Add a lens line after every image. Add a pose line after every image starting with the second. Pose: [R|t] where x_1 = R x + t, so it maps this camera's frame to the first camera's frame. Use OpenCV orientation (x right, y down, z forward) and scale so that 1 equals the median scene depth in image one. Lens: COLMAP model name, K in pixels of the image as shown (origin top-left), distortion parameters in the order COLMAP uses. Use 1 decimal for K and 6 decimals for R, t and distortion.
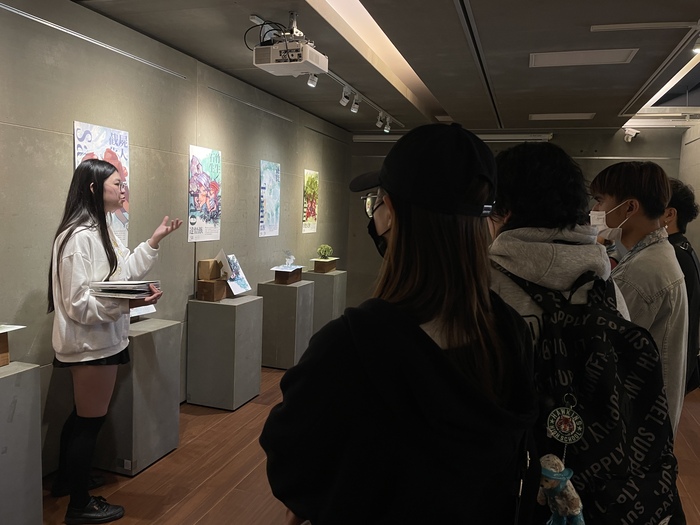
lens RADIAL K [[518.2, 0, 353.6], [0, 518.2, 259.4], [0, 0, 1]] dist [0.053801, -0.080399]
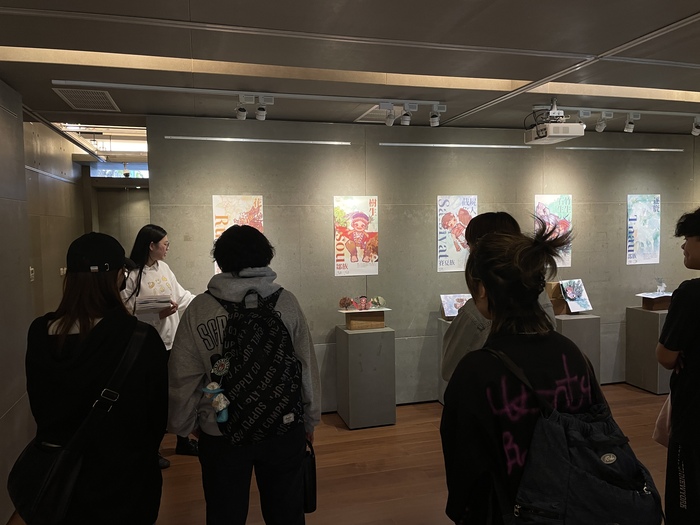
lens RADIAL K [[518.2, 0, 344.1], [0, 518.2, 258.4], [0, 0, 1]] dist [0.053801, -0.080399]
pose [[0.541952, -0.000310, -0.840409, 0.592562], [-0.043074, 0.998675, -0.028146, 0.000146], [0.839305, 0.051453, 0.541221, -0.132148]]
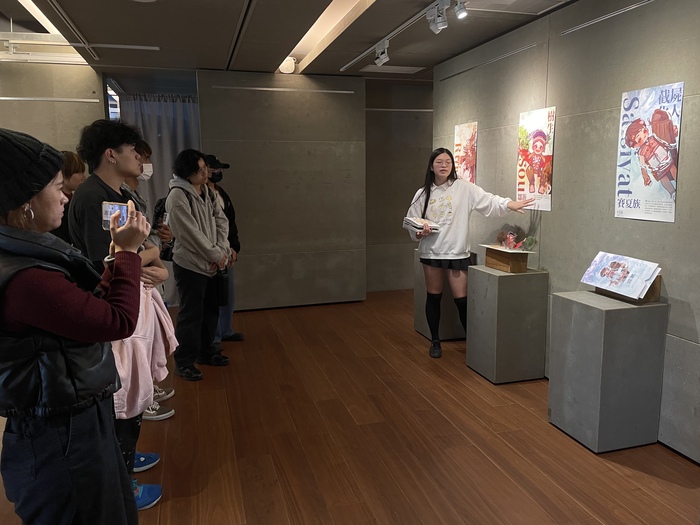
lens RADIAL K [[518.2, 0, 340.0], [0, 518.2, 258.4], [0, 0, 1]] dist [0.053801, -0.080399]
pose [[-0.832243, 0.060634, -0.551085, 0.442750], [-0.072318, 0.973636, 0.216340, -0.103824], [0.549674, 0.219901, -0.805917, 1.316506]]
